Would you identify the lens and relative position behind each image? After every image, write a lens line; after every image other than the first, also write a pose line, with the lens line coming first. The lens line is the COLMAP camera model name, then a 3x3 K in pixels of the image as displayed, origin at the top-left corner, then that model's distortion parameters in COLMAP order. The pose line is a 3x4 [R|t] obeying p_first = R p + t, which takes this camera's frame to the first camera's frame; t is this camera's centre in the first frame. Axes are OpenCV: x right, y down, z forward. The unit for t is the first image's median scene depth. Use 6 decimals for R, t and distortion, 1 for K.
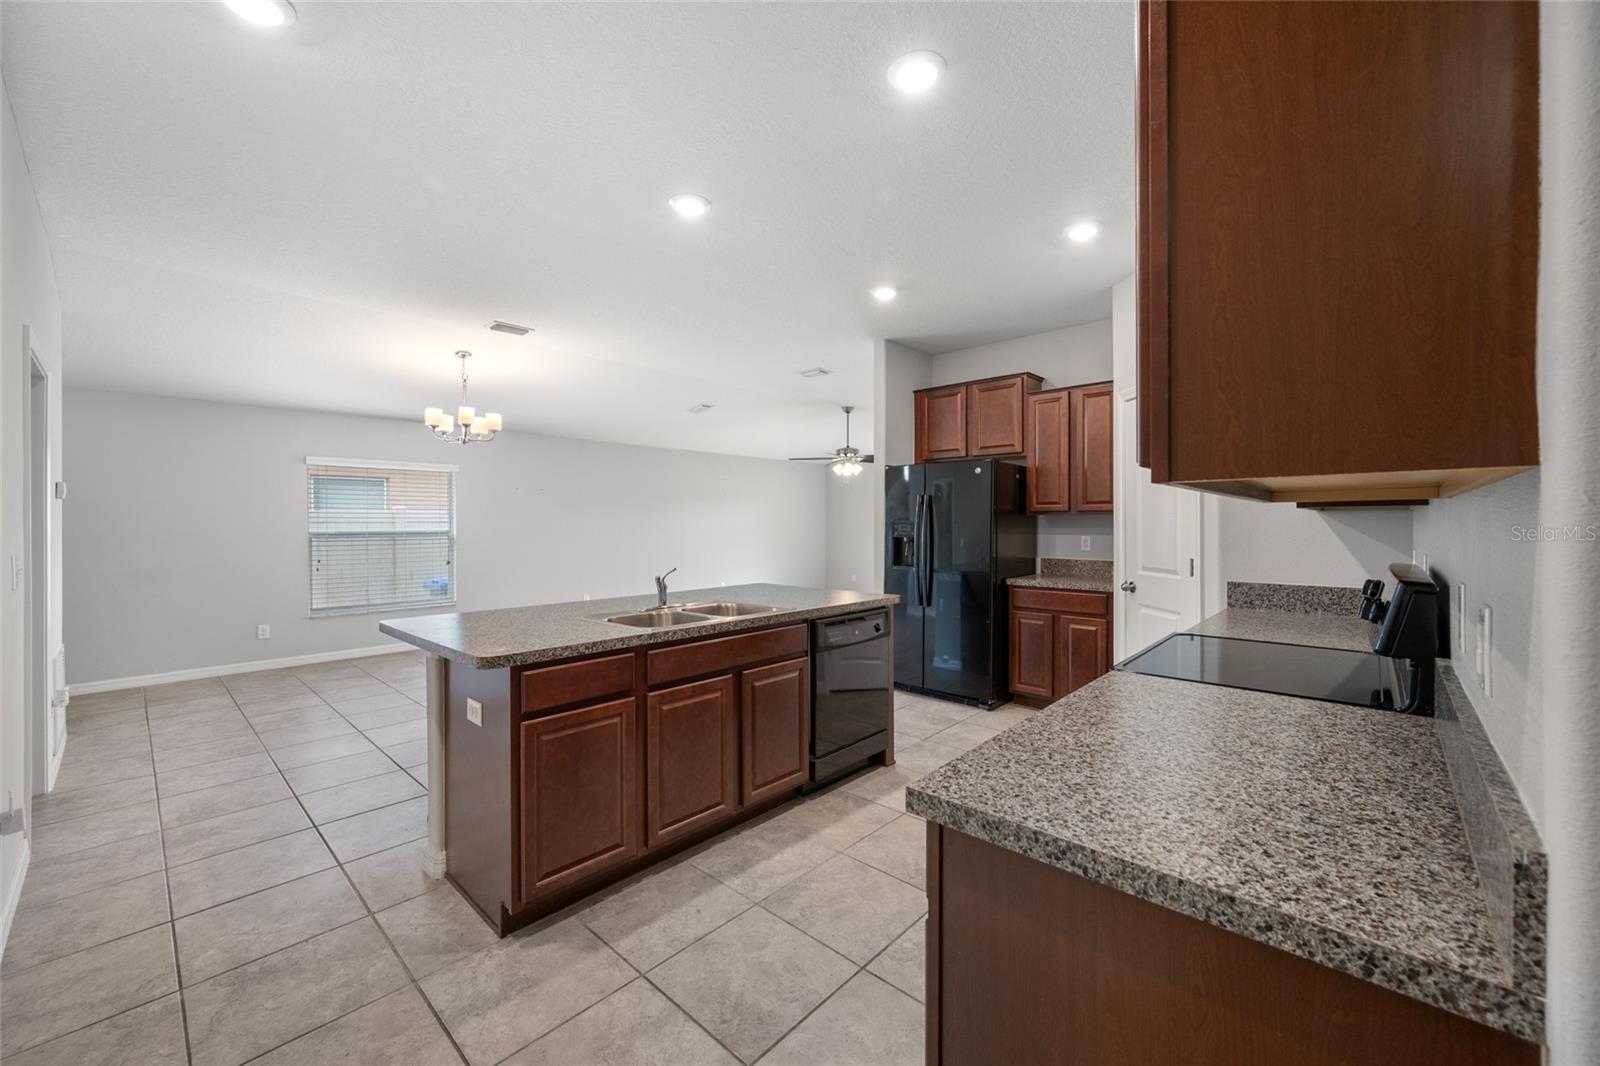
lens RADIAL K [[632.2, 0, 813.4], [0, 632.2, 531.7], [0, 0, 1]] dist [0.000094, -0.000150]
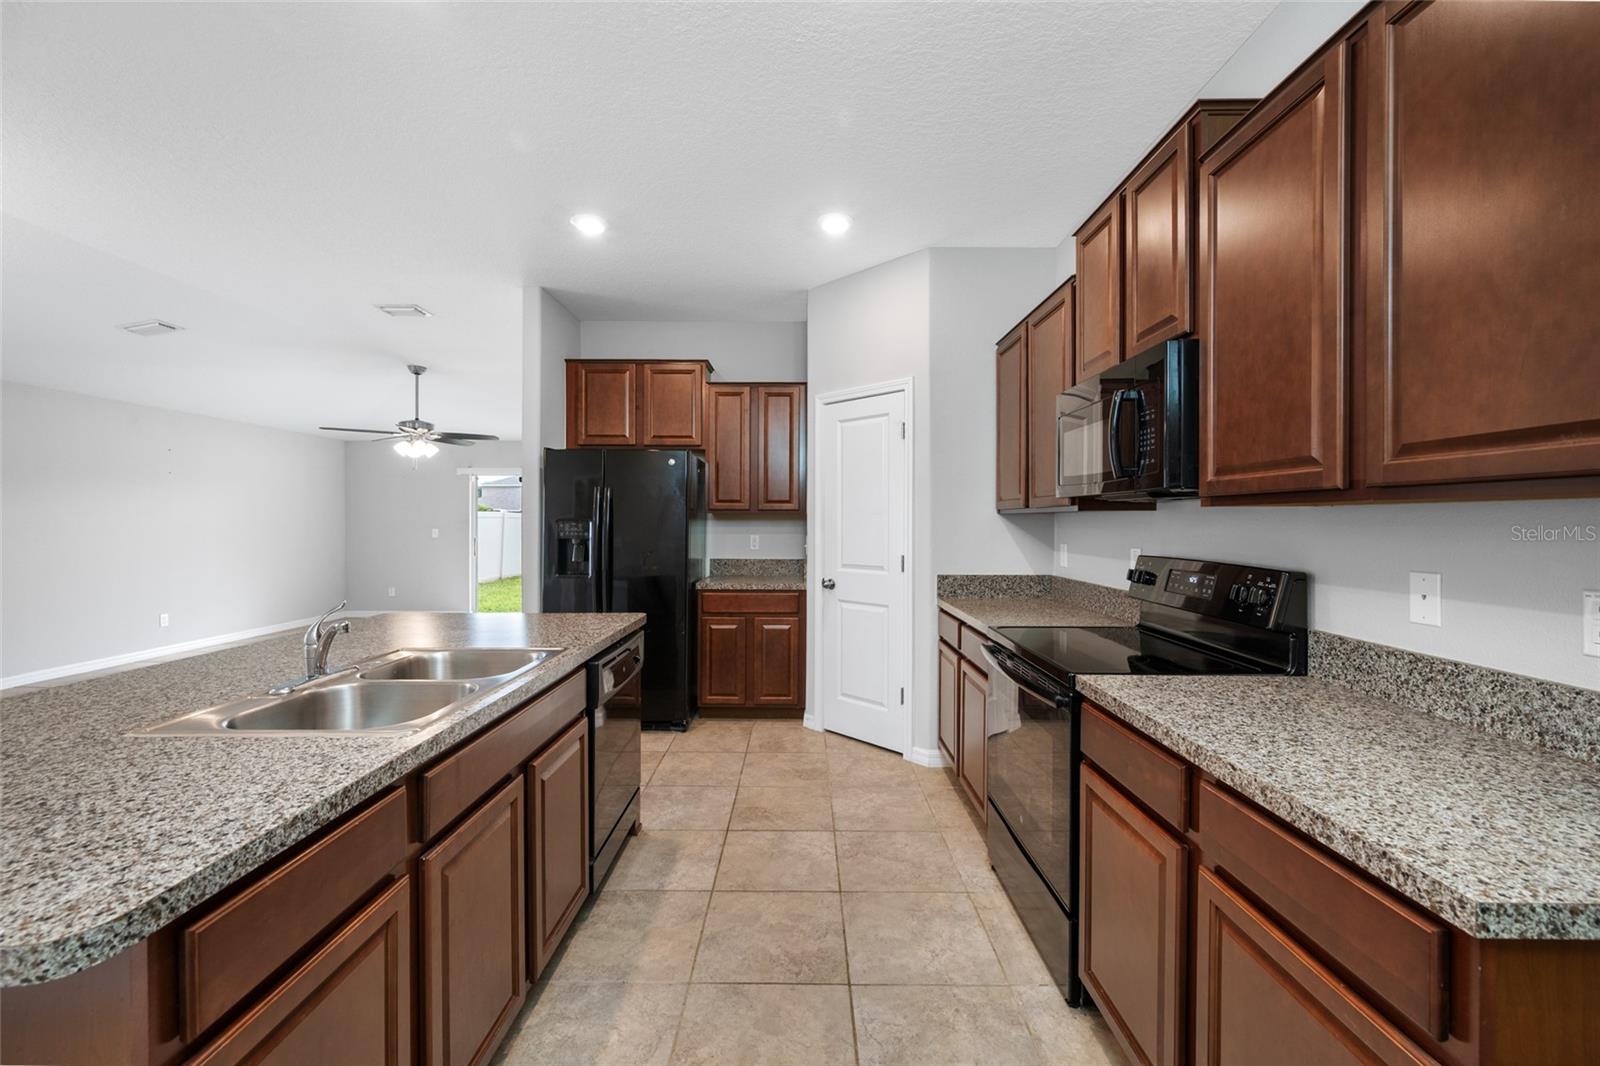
lens RADIAL K [[632.2, 0, 765.4], [0, 632.2, 530.6], [0, 0, 1]] dist [0.000094, -0.000150]
pose [[0.743160, -0.005378, 0.669092, -0.235795], [0.004070, 0.999986, 0.003517, -0.003582], [-0.669102, 0.000110, 0.743171, 0.263153]]
